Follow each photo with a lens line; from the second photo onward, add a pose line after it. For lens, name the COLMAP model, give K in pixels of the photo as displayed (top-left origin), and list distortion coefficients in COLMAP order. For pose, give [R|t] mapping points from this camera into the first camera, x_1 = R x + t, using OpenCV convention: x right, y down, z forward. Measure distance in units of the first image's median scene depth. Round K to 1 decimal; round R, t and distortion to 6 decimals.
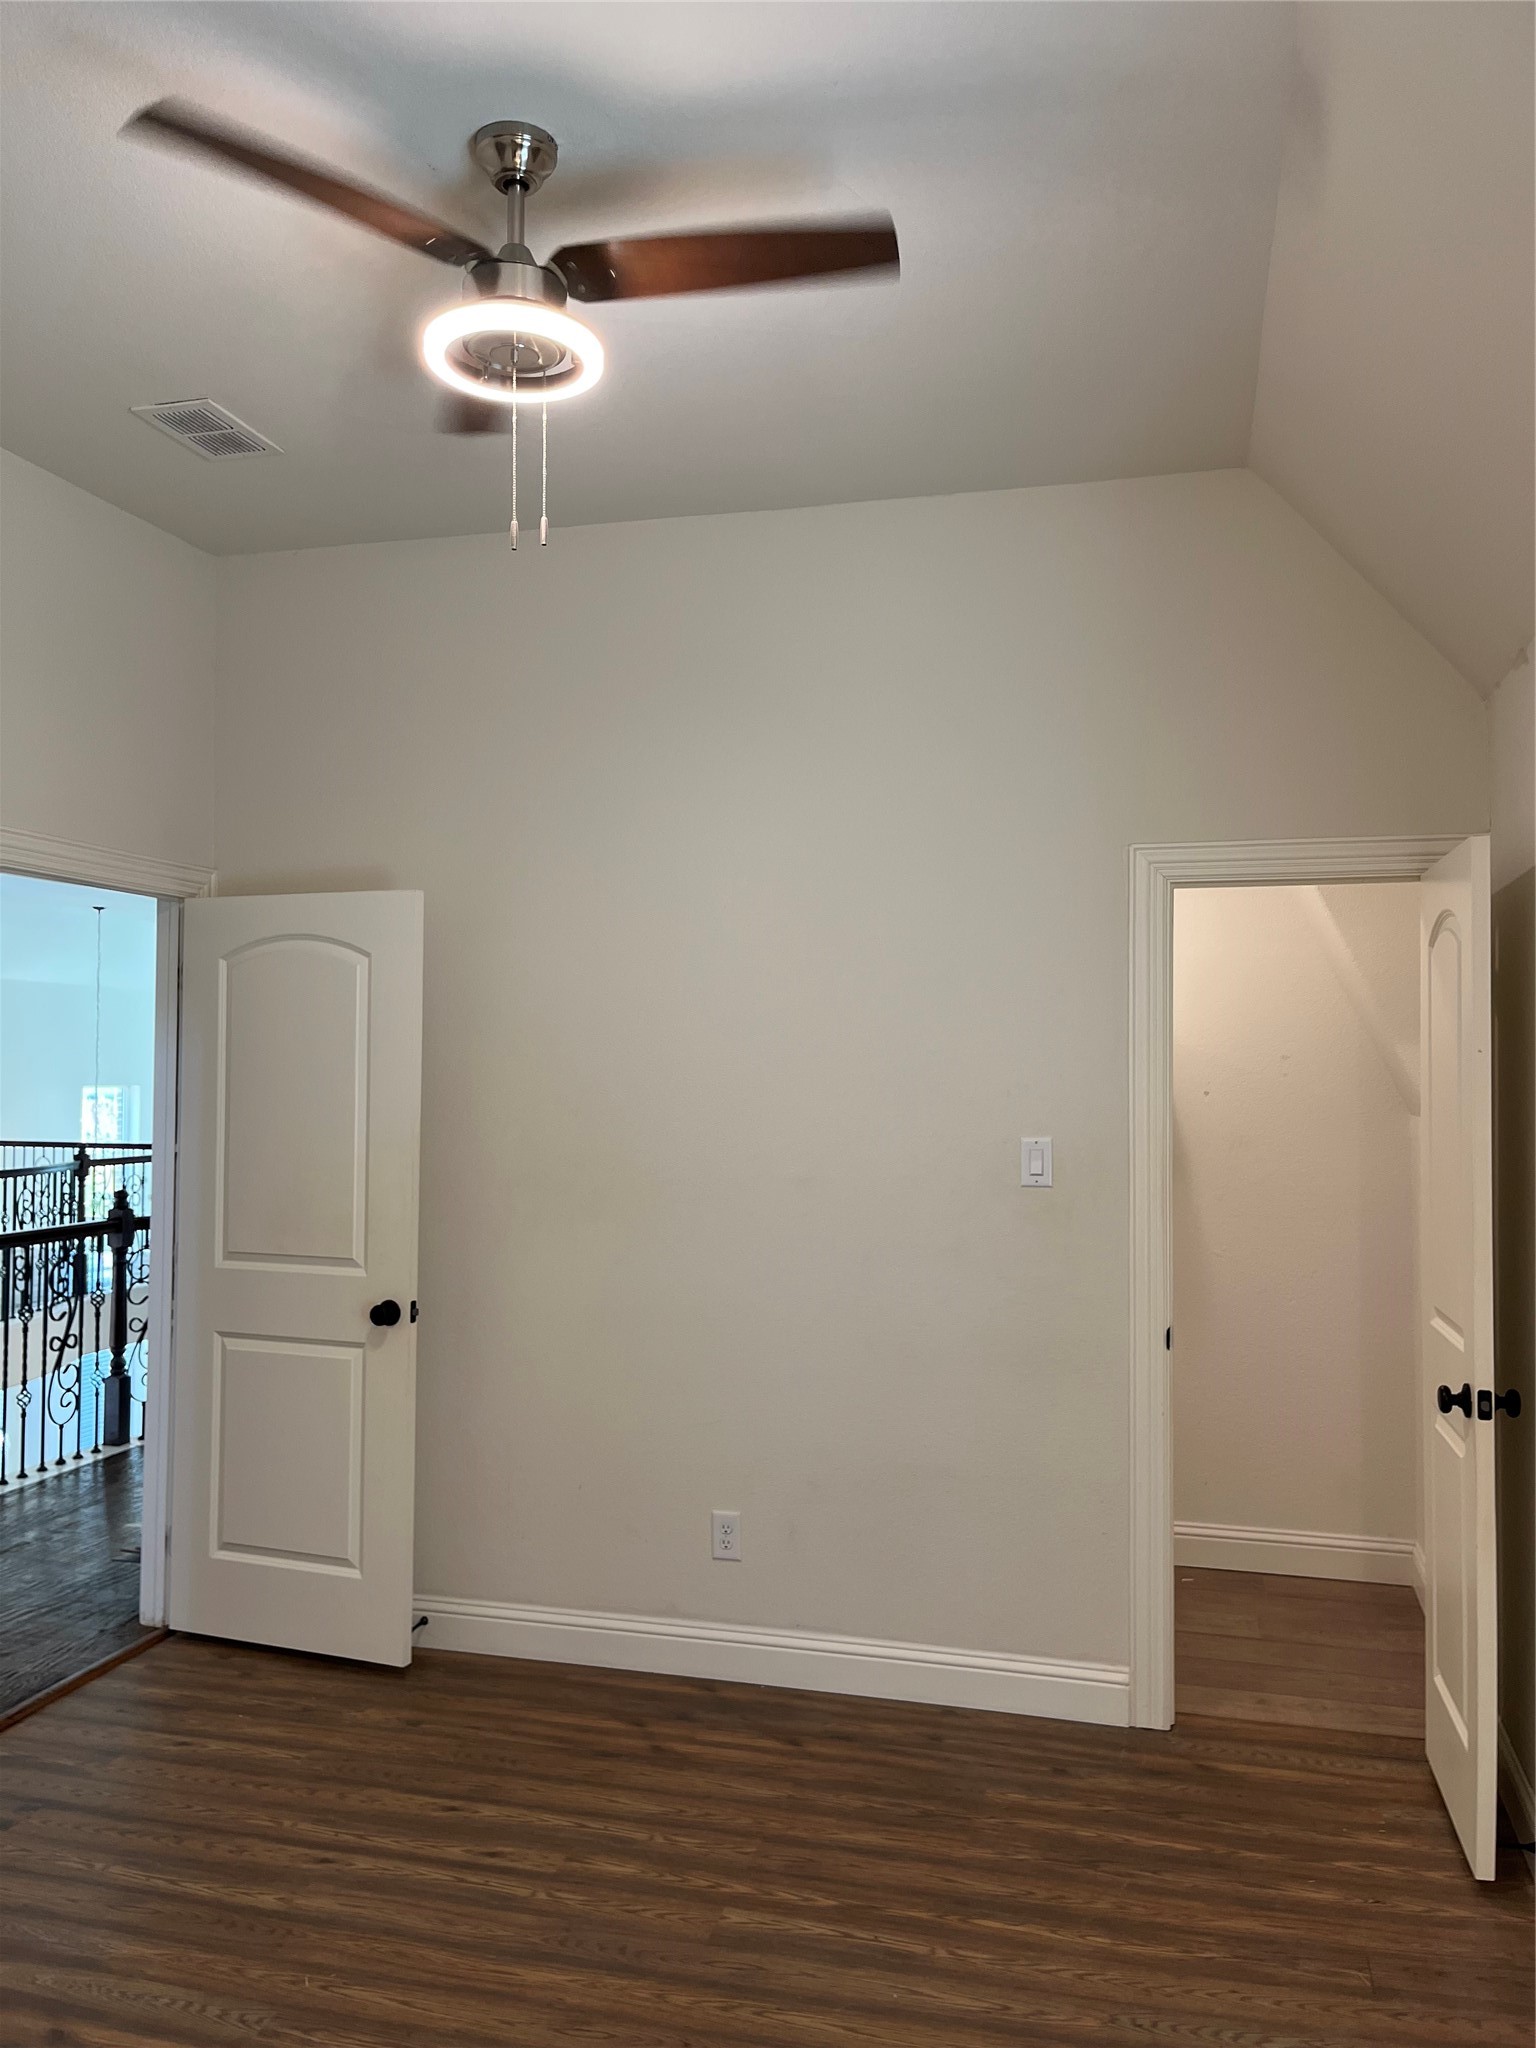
lens RADIAL K [[1574.0, 0, 767.8], [0, 1574.0, 1017.2], [0, 0, 1]] dist [0.033968, -0.019753]
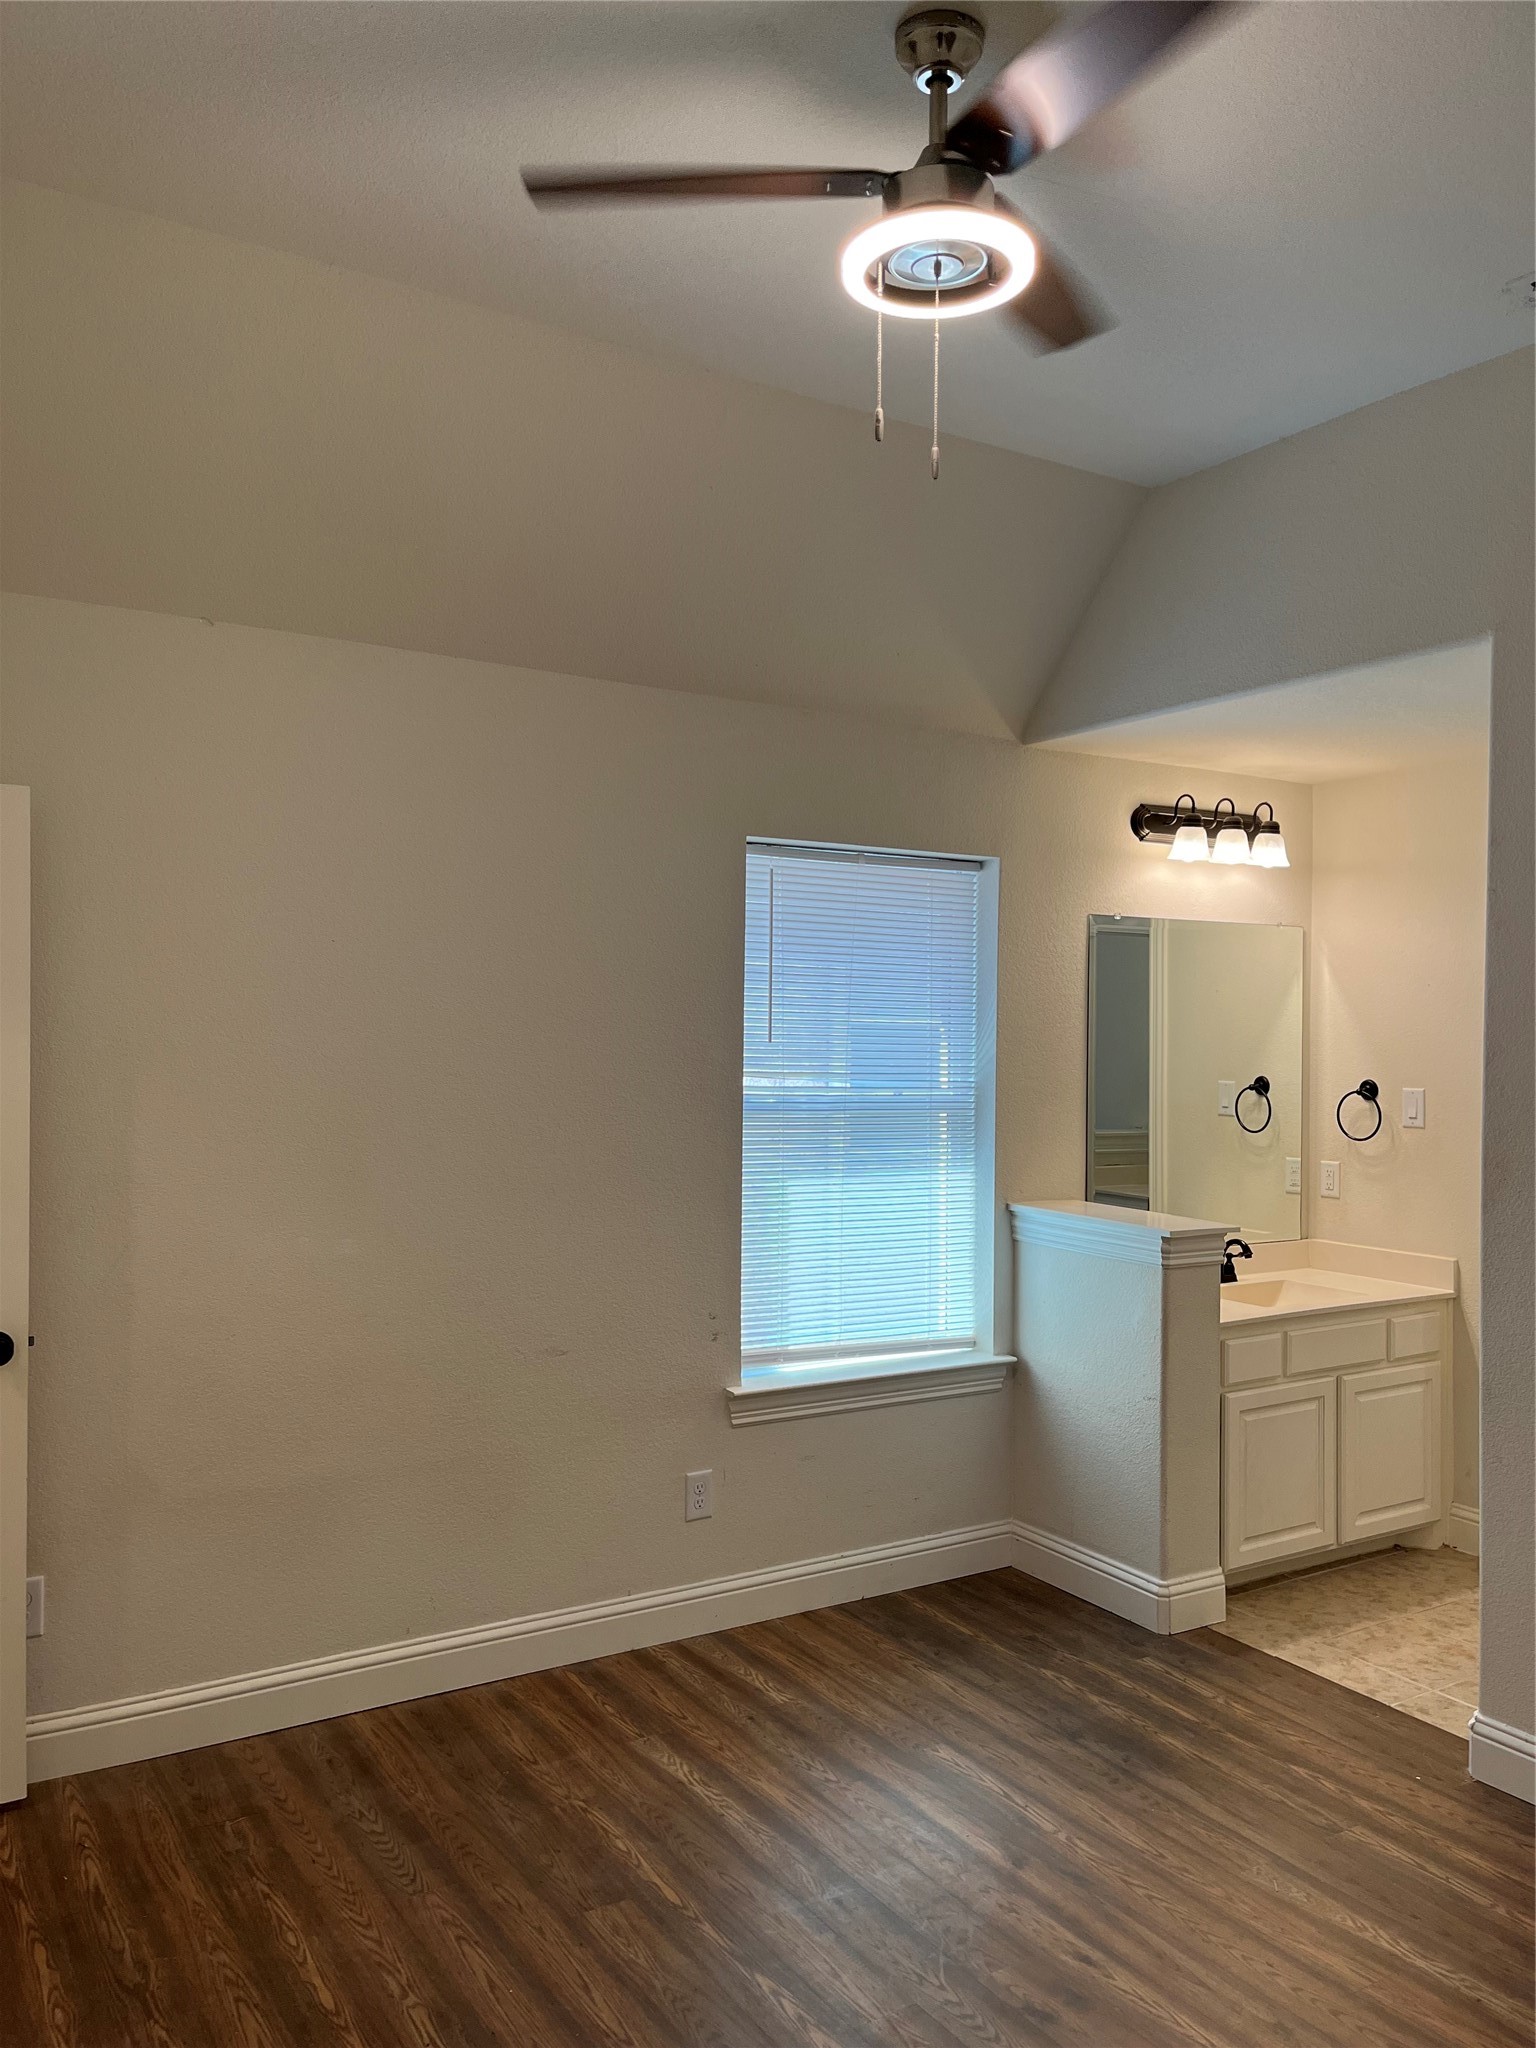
lens RADIAL K [[1574.0, 0, 764.9], [0, 1574.0, 1034.8], [0, 0, 1]] dist [0.033968, -0.019753]
pose [[-0.709577, 0.003302, 0.704620, -0.442697], [-0.006799, 0.999910, -0.011533, 0.049011], [-0.704595, -0.012974, -0.709491, 1.028587]]
